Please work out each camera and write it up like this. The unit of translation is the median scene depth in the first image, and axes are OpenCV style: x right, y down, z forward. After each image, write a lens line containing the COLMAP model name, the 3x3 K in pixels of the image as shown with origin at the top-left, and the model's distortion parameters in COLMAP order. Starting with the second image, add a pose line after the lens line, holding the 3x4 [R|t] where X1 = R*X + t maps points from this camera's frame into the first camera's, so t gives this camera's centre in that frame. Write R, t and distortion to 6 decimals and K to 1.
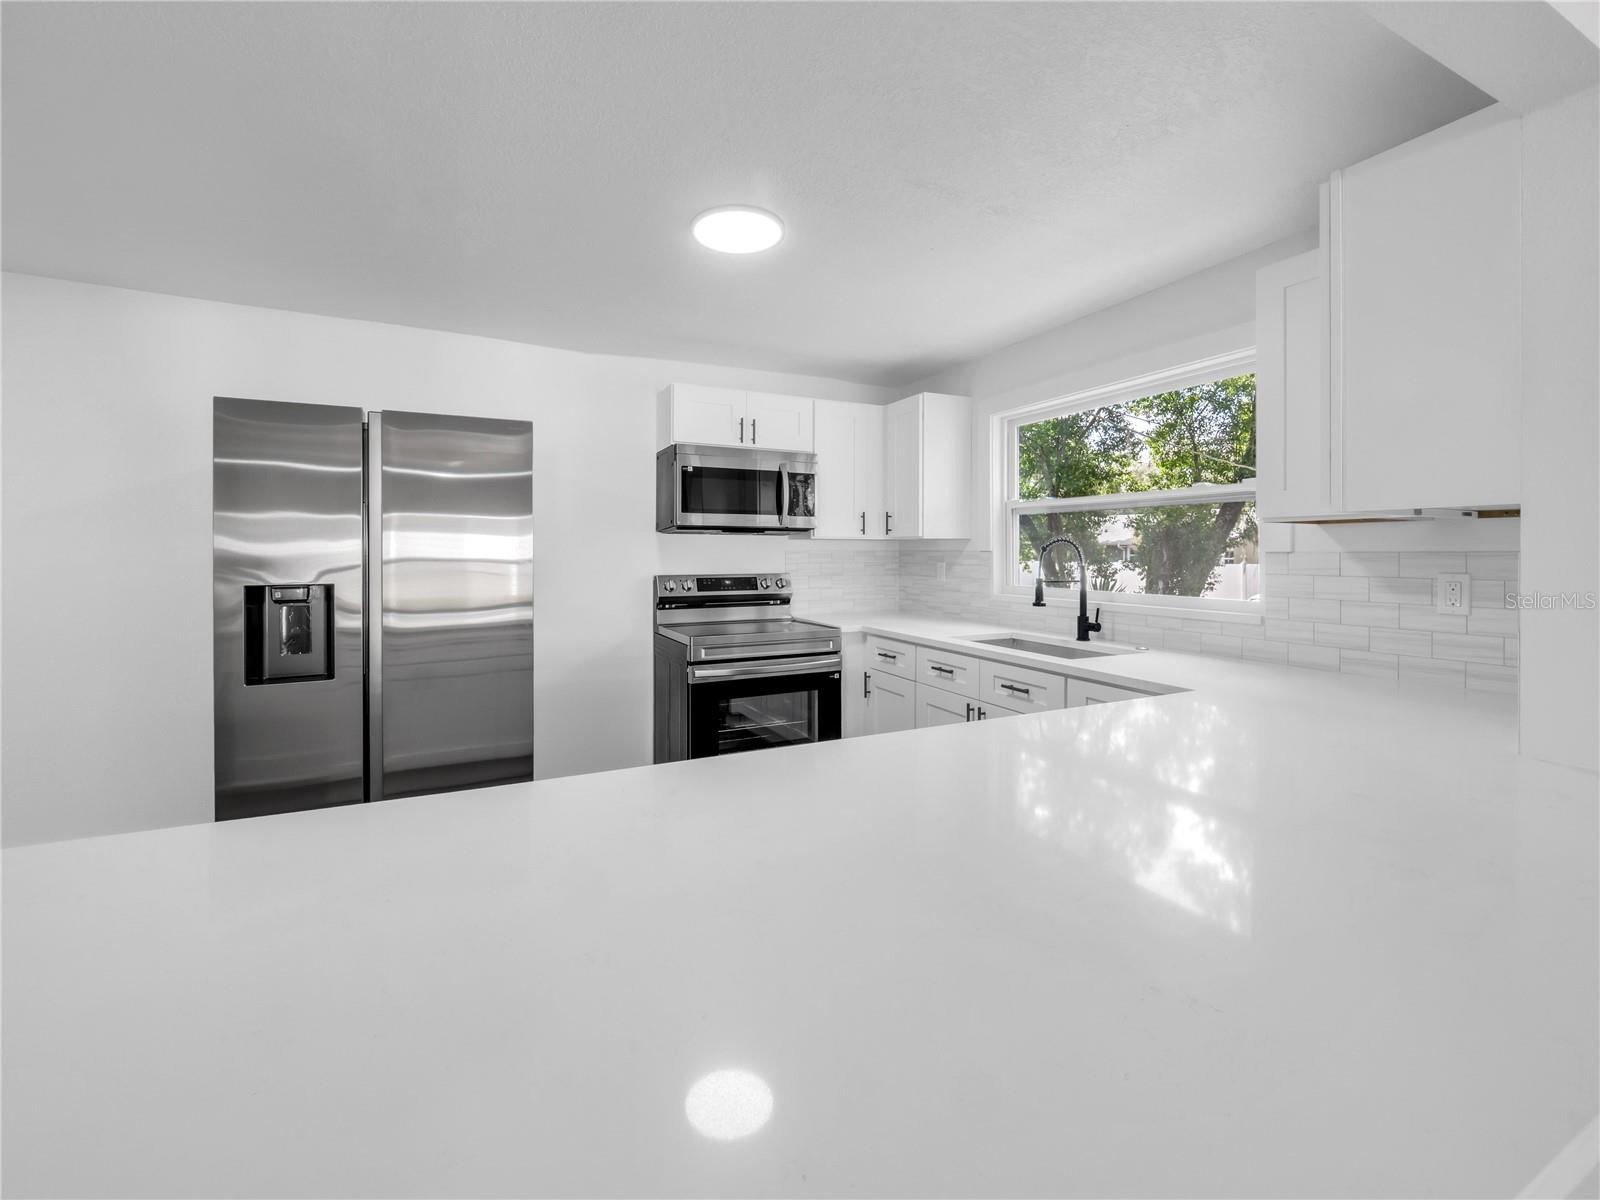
lens RADIAL K [[666.3, 0, 790.1], [0, 666.3, 555.4], [0, 0, 1]] dist [-0.004409, -0.000538]
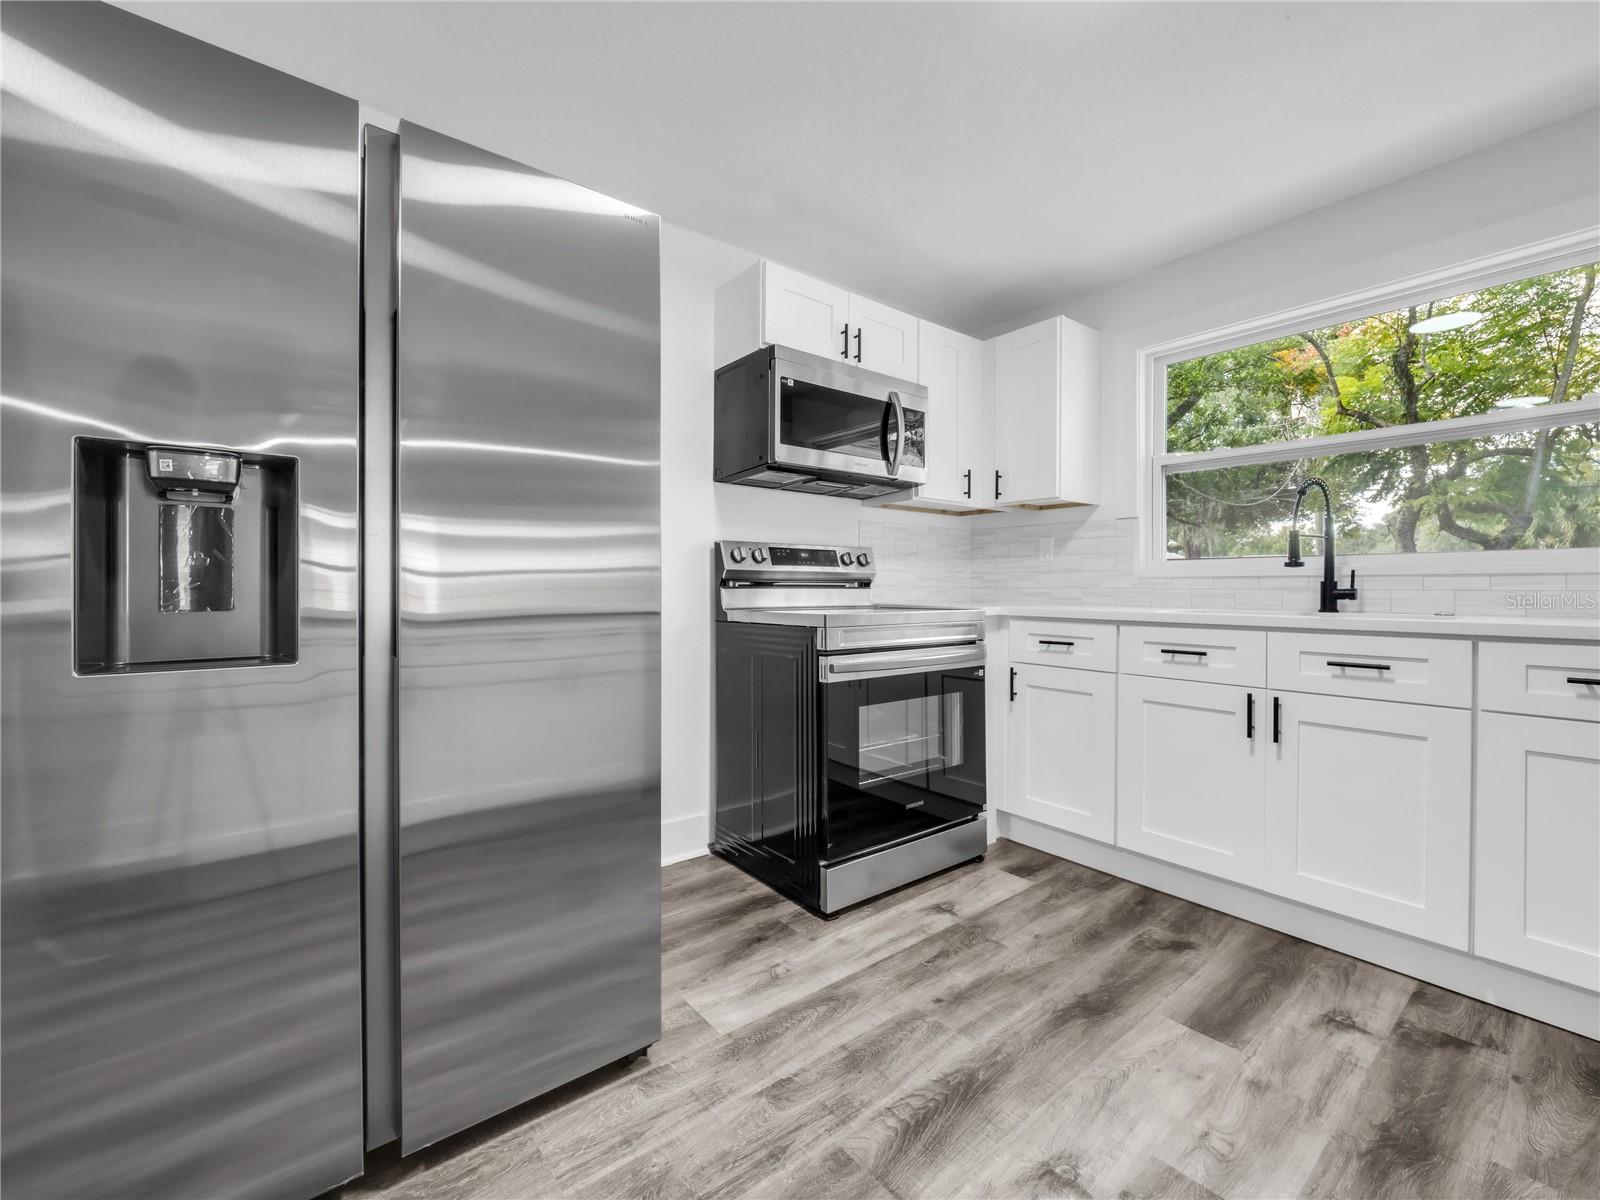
lens RADIAL K [[666.3, 0, 792.5], [0, 666.3, 581.4], [0, 0, 1]] dist [-0.004409, -0.000538]
pose [[0.976480, 0.007133, 0.215490, -0.283072], [-0.004353, 0.999901, -0.013375, 0.084825], [-0.215564, 0.012123, 0.976414, 0.299300]]
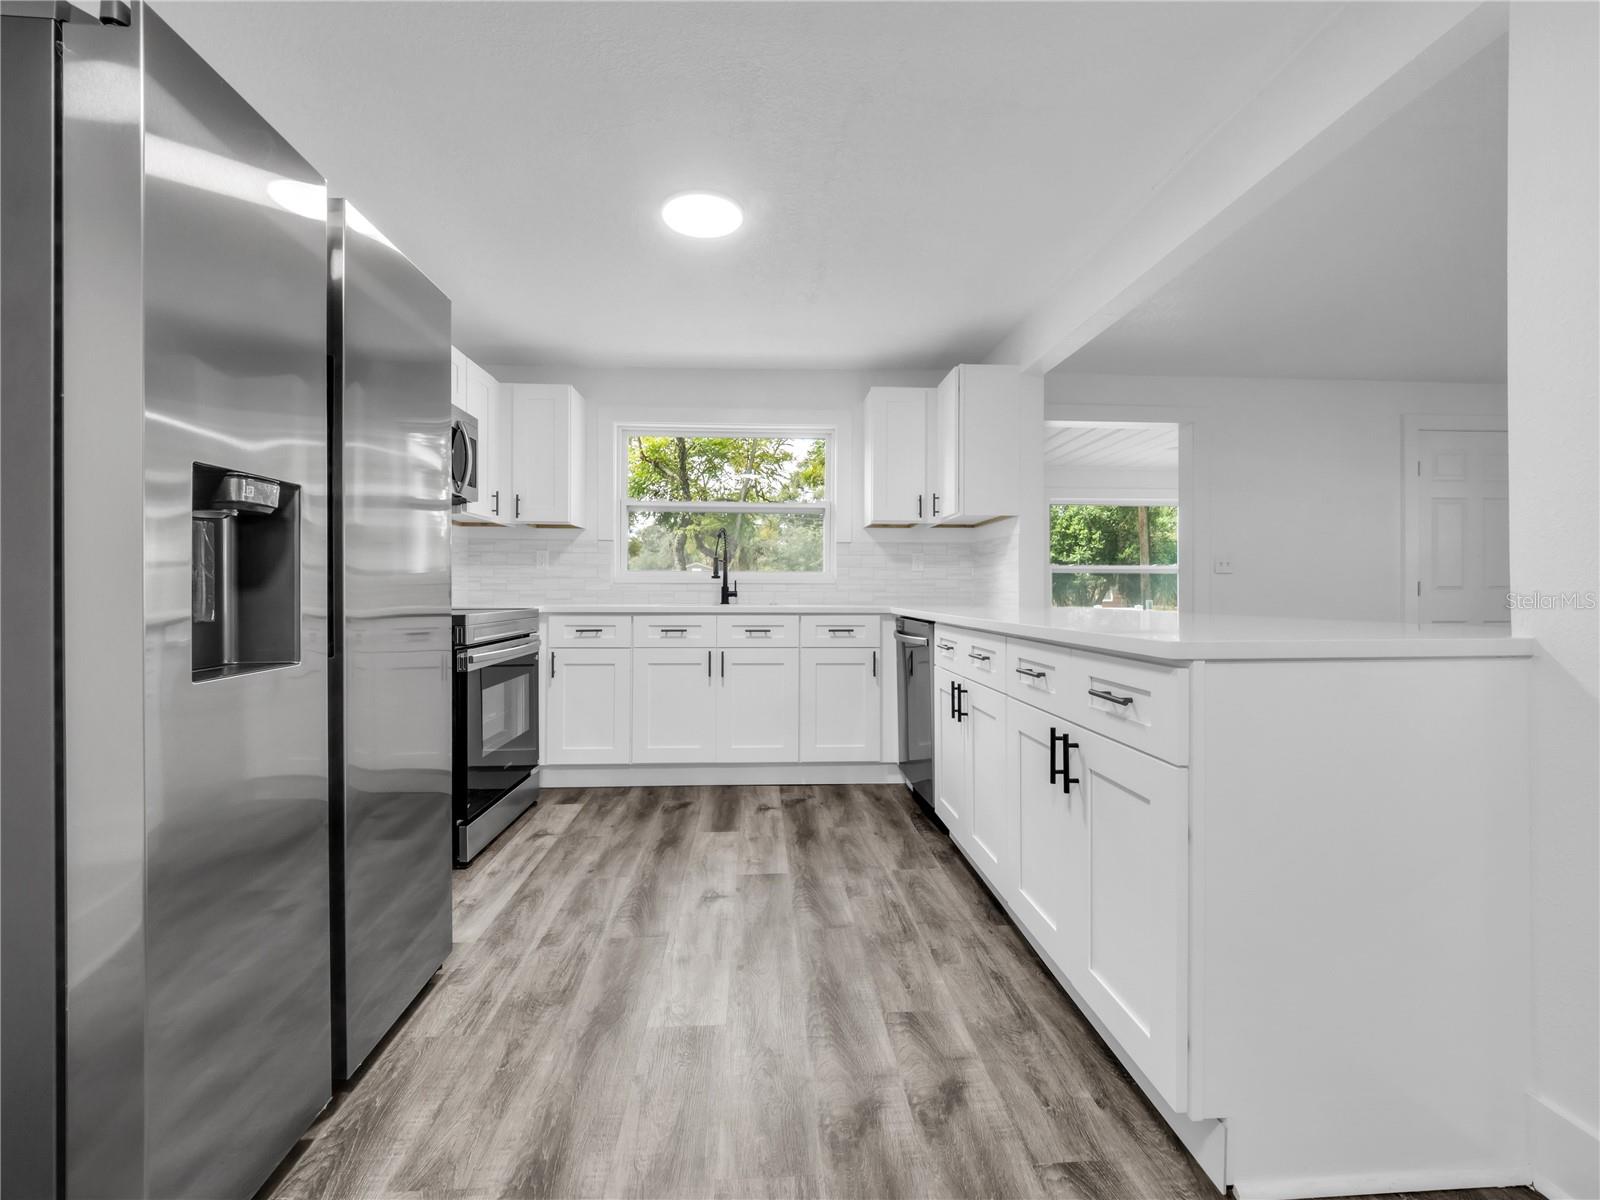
lens RADIAL K [[666.3, 0, 781.4], [0, 666.3, 586.3], [0, 0, 1]] dist [-0.004409, -0.000538]
pose [[0.401526, 0.005534, 0.915831, -0.633374], [0.000882, 0.999979, -0.006429, 0.080506], [-0.915847, 0.003389, 0.401513, 0.276261]]
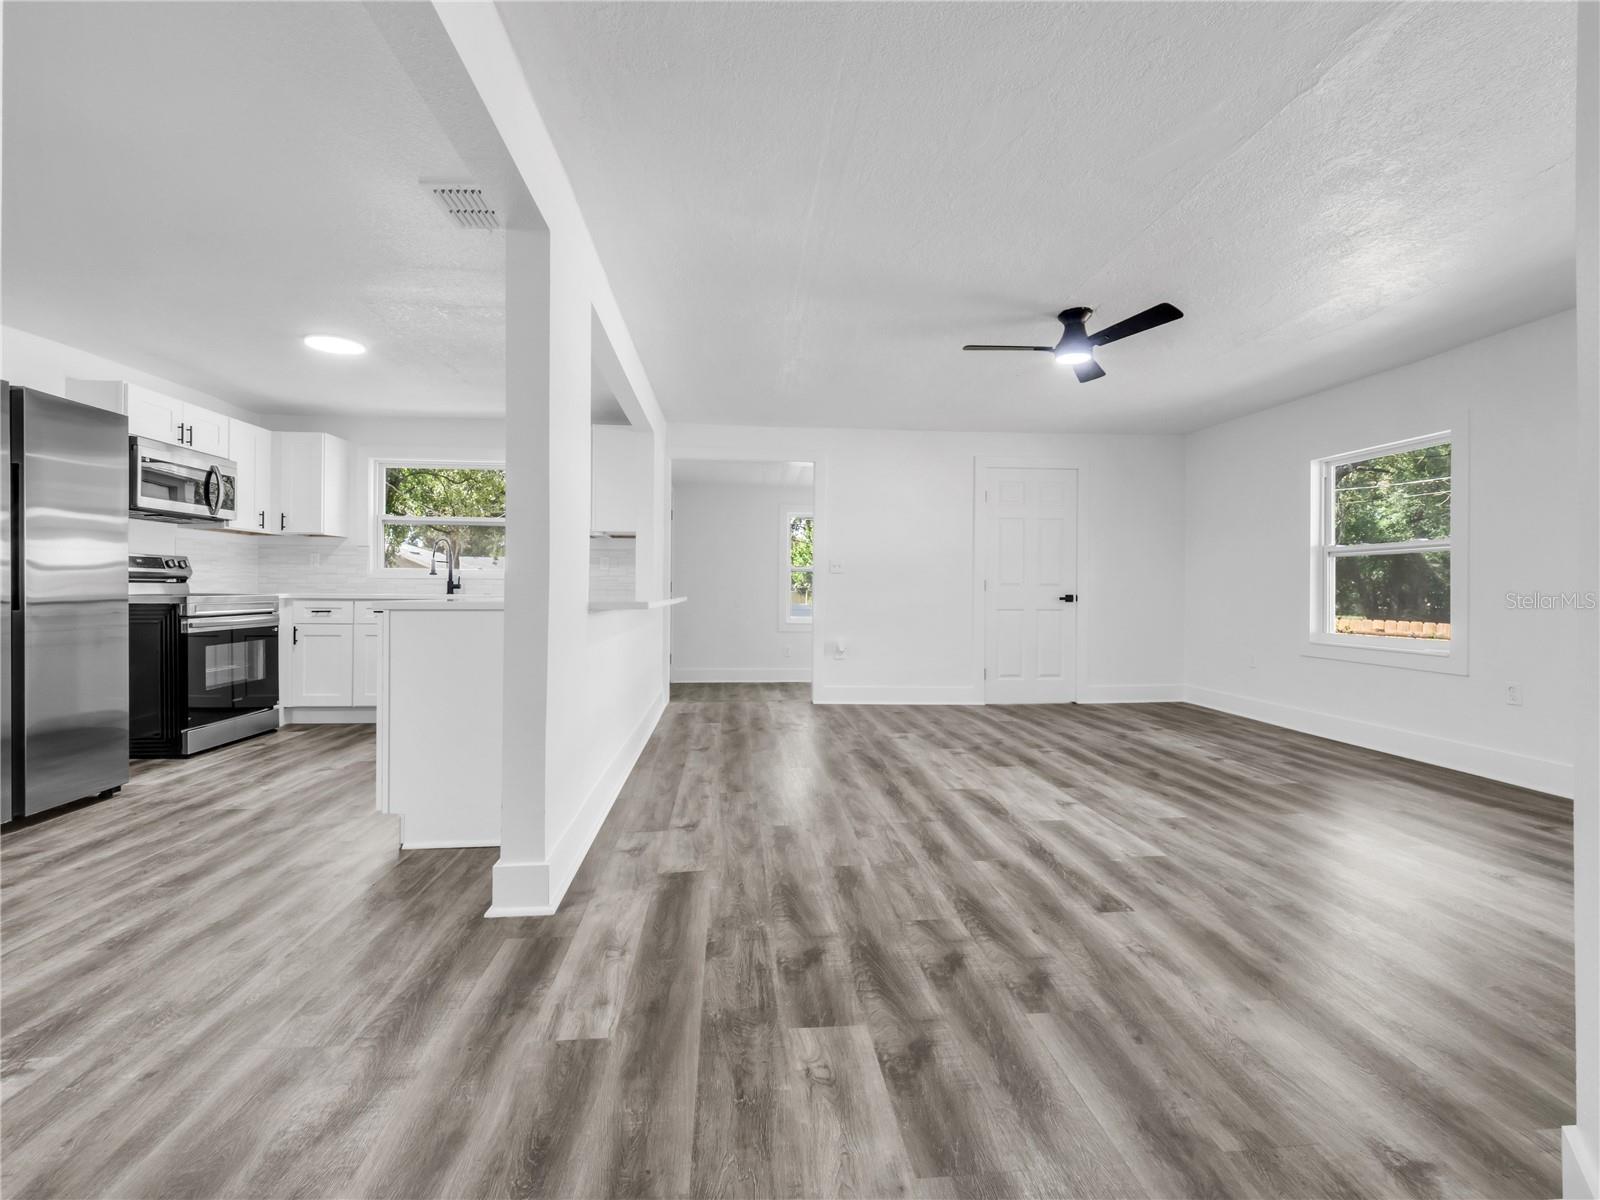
lens RADIAL K [[666.3, 0, 782.9], [0, 666.3, 579.9], [0, 0, 1]] dist [-0.004409, -0.000538]
pose [[0.344254, 0.013529, 0.938779, -0.815302], [-0.006035, 0.999907, -0.012197, 0.085026], [-0.938857, -0.001466, 0.344303, -0.431627]]
